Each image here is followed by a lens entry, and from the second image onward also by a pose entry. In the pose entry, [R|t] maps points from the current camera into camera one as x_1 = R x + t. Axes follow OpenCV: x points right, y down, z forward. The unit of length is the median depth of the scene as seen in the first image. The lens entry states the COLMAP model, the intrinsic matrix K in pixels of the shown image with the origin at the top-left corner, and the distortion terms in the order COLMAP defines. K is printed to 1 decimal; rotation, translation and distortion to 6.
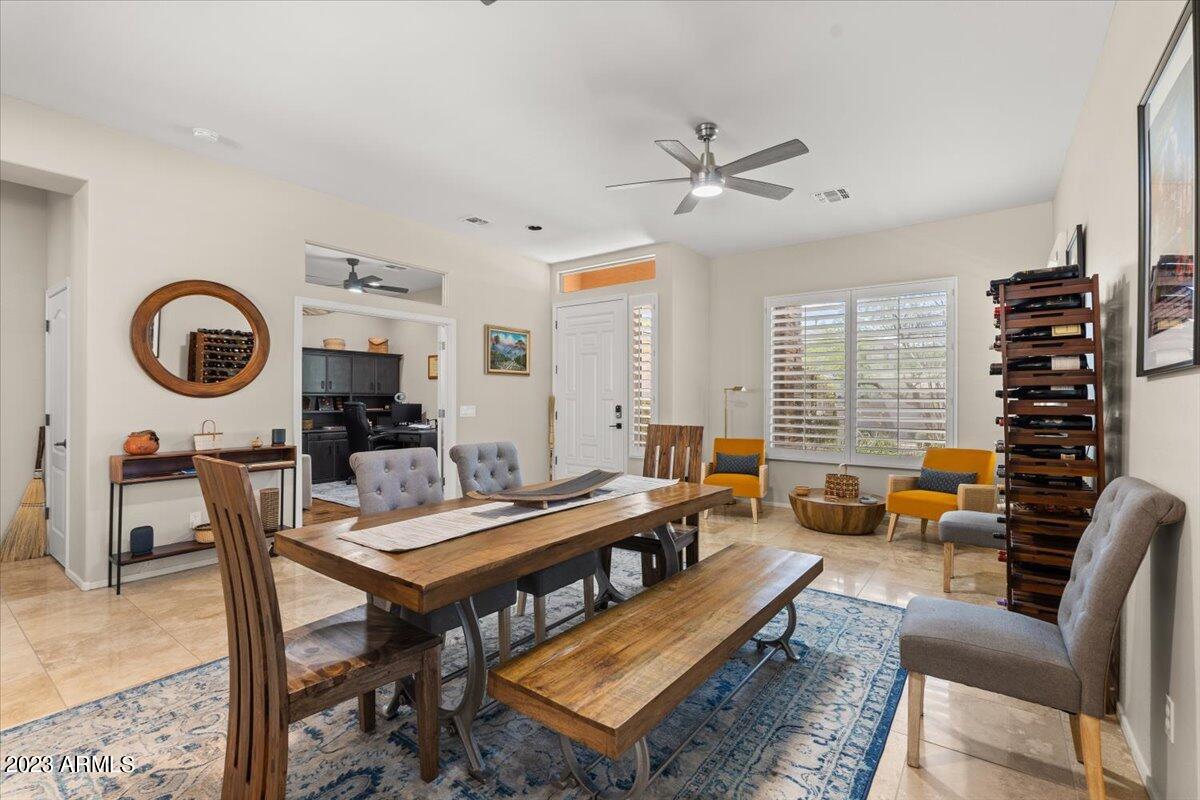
lens RADIAL K [[534.3, 0, 600.0], [0, 534.3, 400.0], [0, 0, 1]] dist [-0.000502, -0.000026]
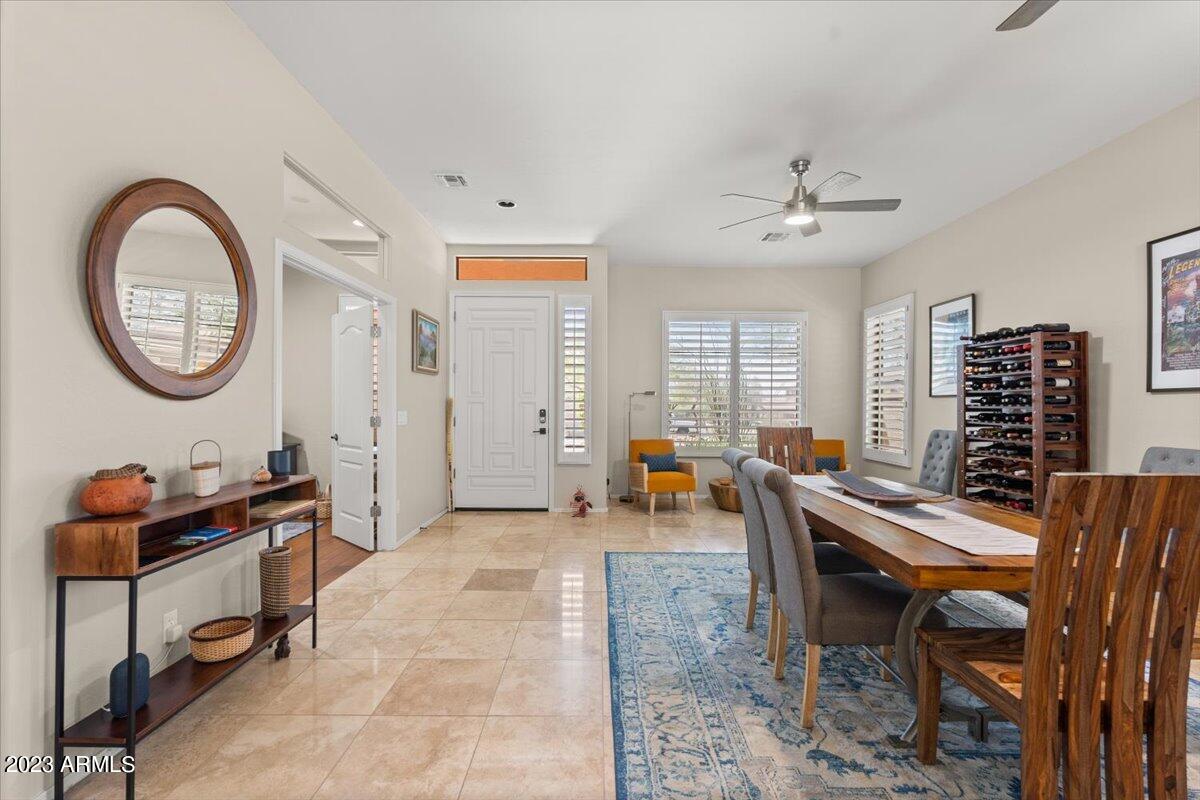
lens RADIAL K [[534.3, 0, 600.0], [0, 534.3, 400.0], [0, 0, 1]] dist [-0.000502, -0.000026]
pose [[0.801695, 0.005252, 0.597710, -0.539102], [-0.001705, 0.999977, -0.006500, -0.000589], [-0.597730, 0.004192, 0.801686, 0.228876]]
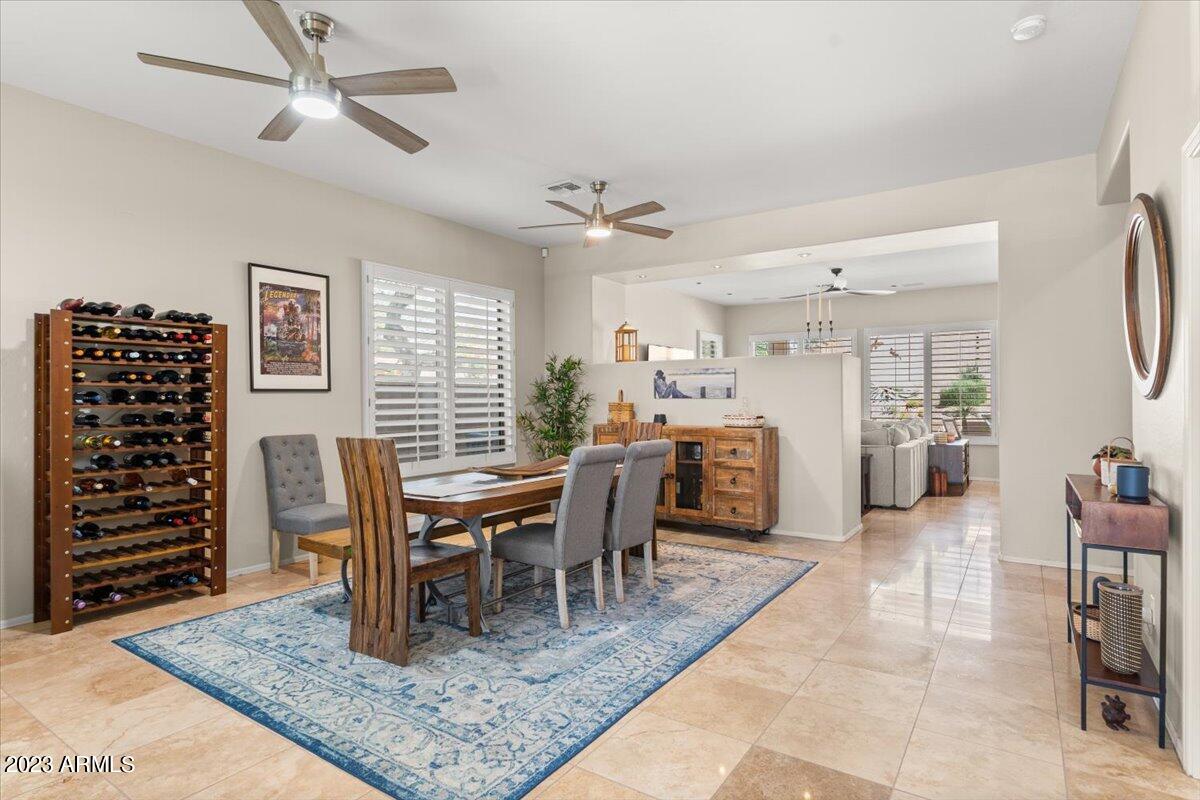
lens RADIAL K [[626.1, 0, 600.0], [0, 626.1, 400.0], [0, 0, 1]] dist [-0.000225, -0.000066]
pose [[-0.998920, 0.001239, -0.046454, -0.092149], [0.001320, 0.999998, -0.001726, -0.000907], [0.046451, -0.001786, -0.998919, 1.217924]]
